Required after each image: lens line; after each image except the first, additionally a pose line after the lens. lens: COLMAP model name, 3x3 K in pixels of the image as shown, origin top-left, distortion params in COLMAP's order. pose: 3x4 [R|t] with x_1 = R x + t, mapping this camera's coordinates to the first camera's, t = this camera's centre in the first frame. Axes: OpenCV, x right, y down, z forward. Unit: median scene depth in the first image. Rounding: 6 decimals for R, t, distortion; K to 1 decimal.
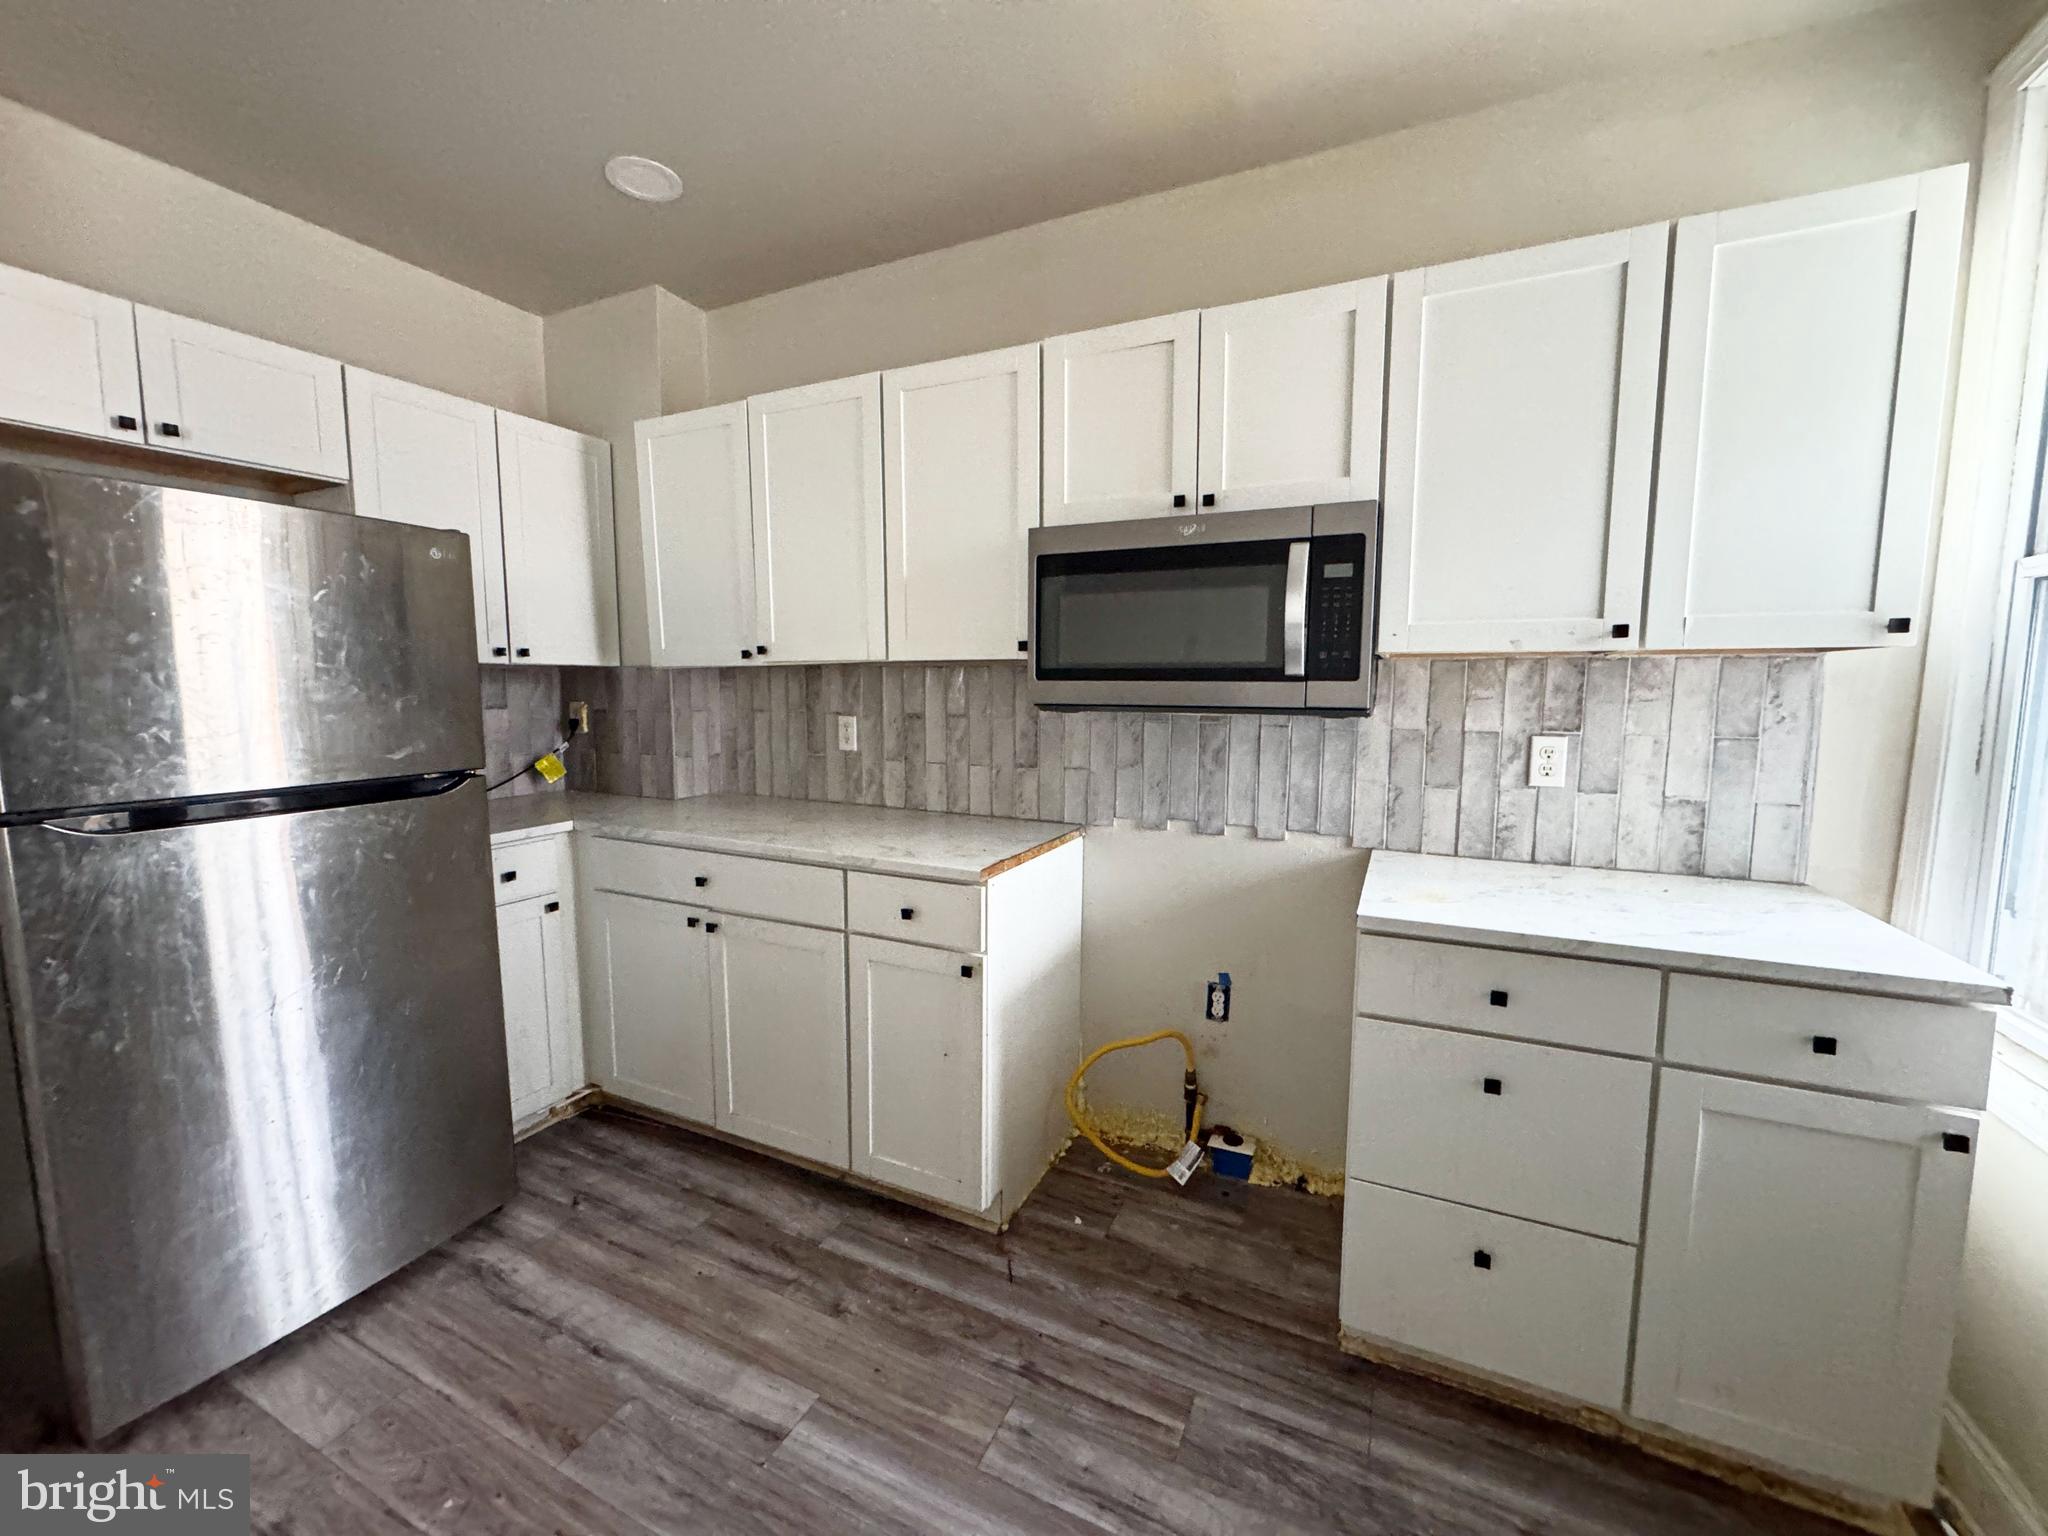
lens RADIAL K [[817.8, 0, 1035.9], [0, 817.8, 771.2], [0, 0, 1]] dist [-0.001826, 0.000572]
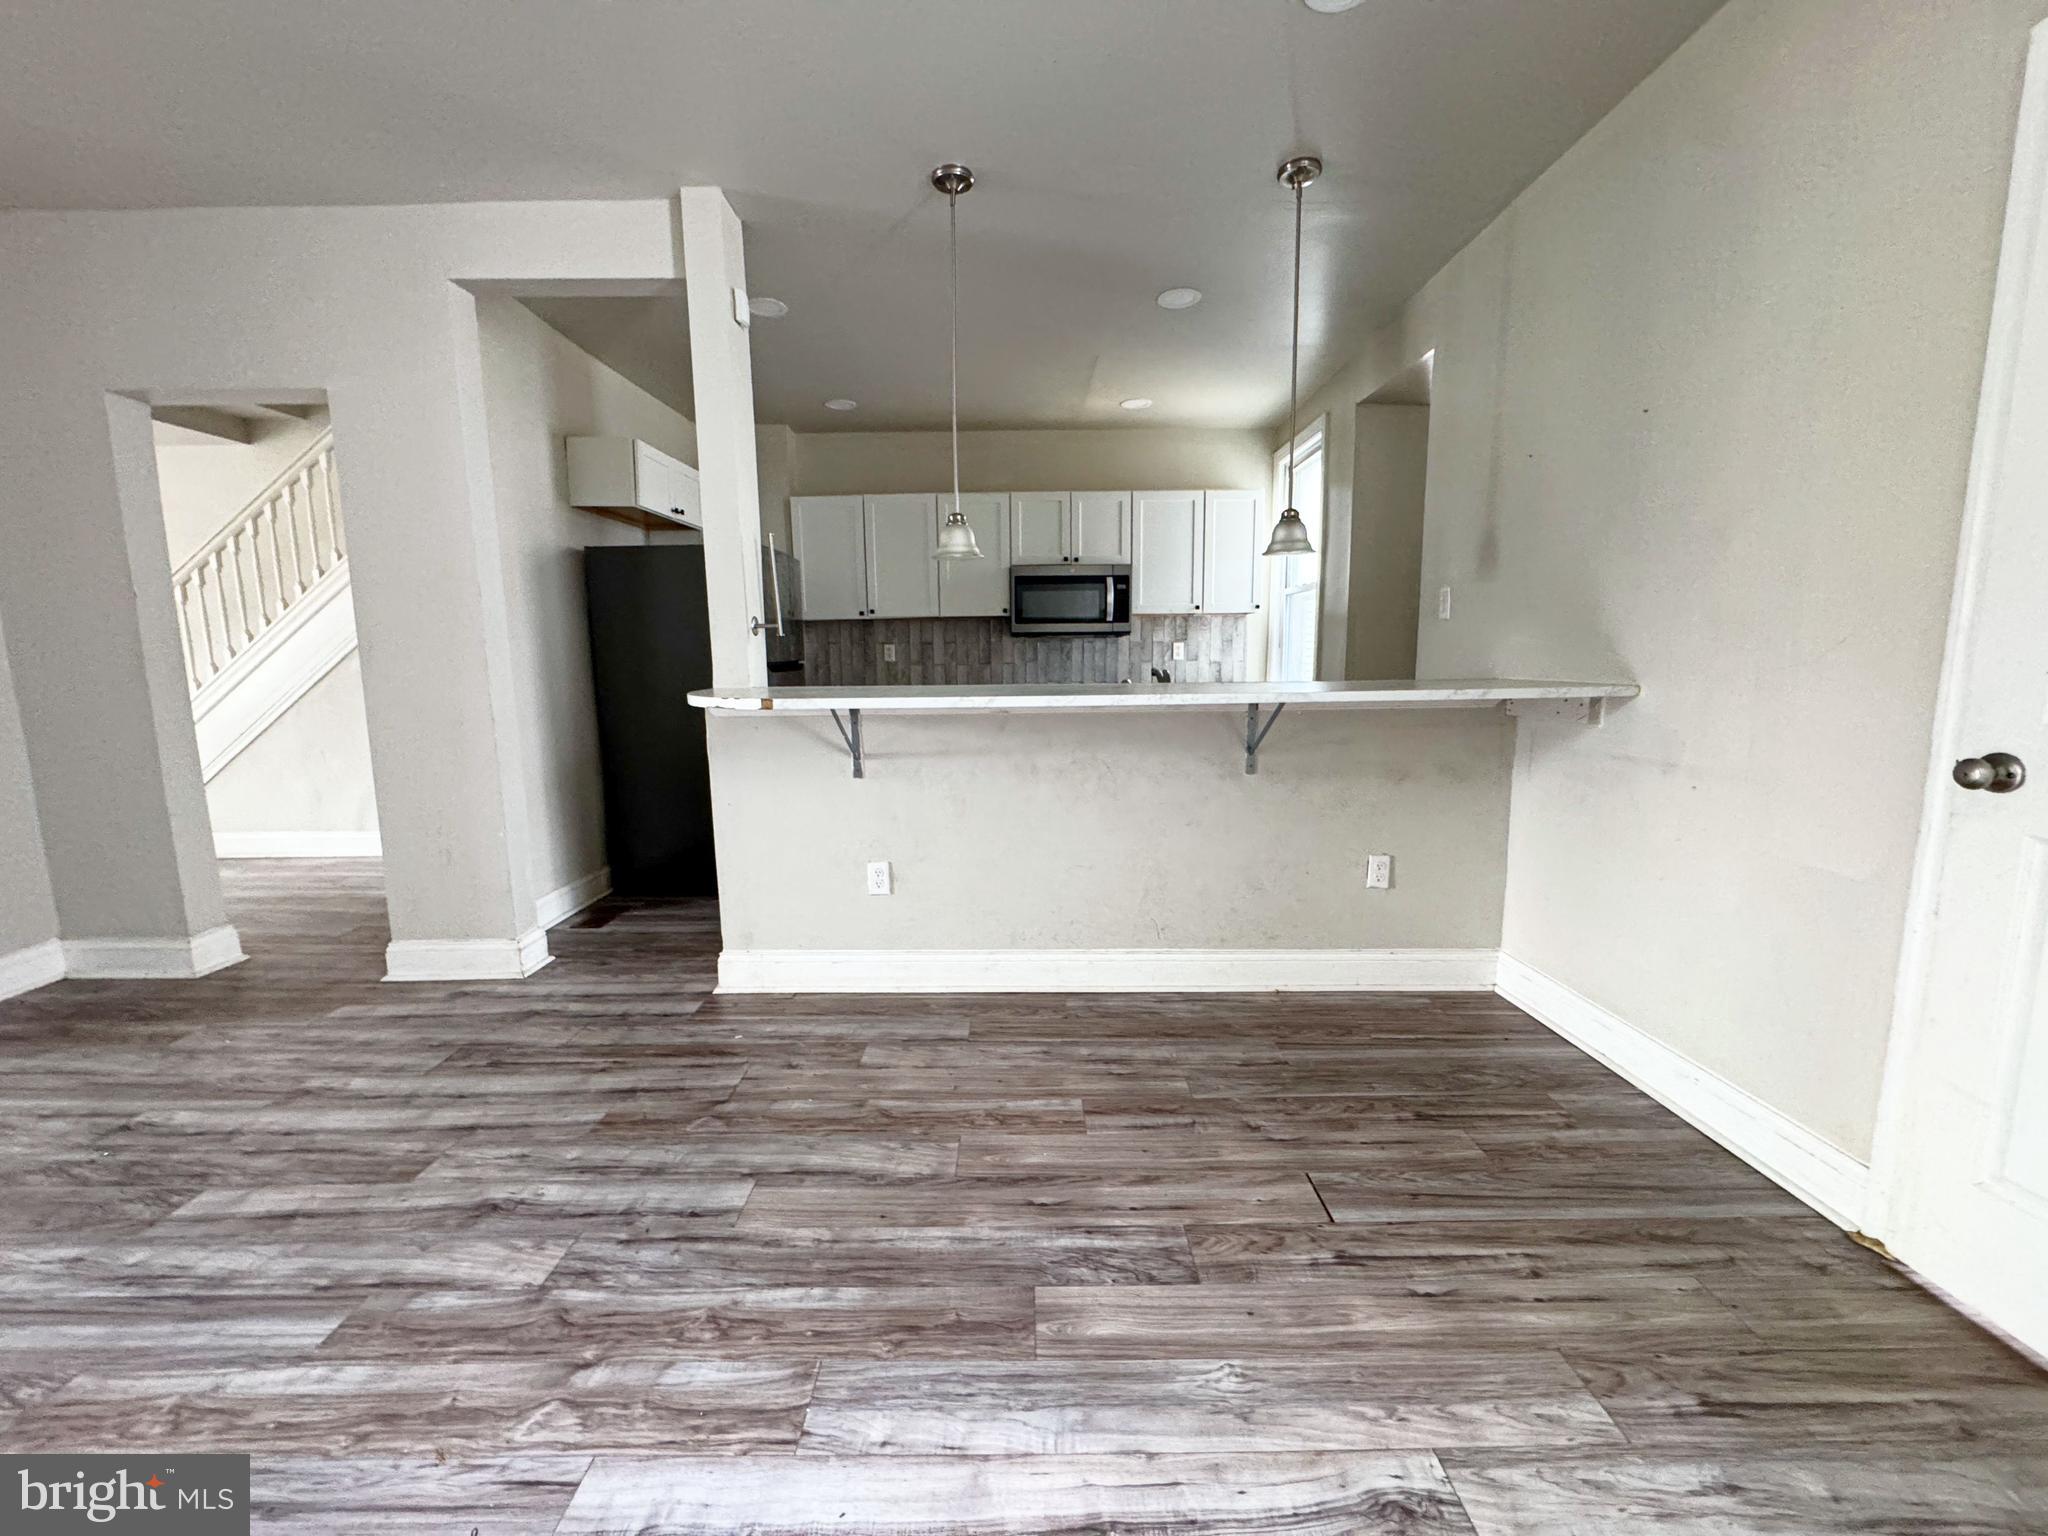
lens RADIAL K [[817.8, 0, 1016.7], [0, 817.8, 760.1], [0, 0, 1]] dist [-0.001826, 0.000572]
pose [[0.902126, -0.067931, 0.426093, -1.208246], [0.059816, 0.997683, 0.032416, 0.254918], [-0.427307, -0.003756, 0.904099, -1.454721]]
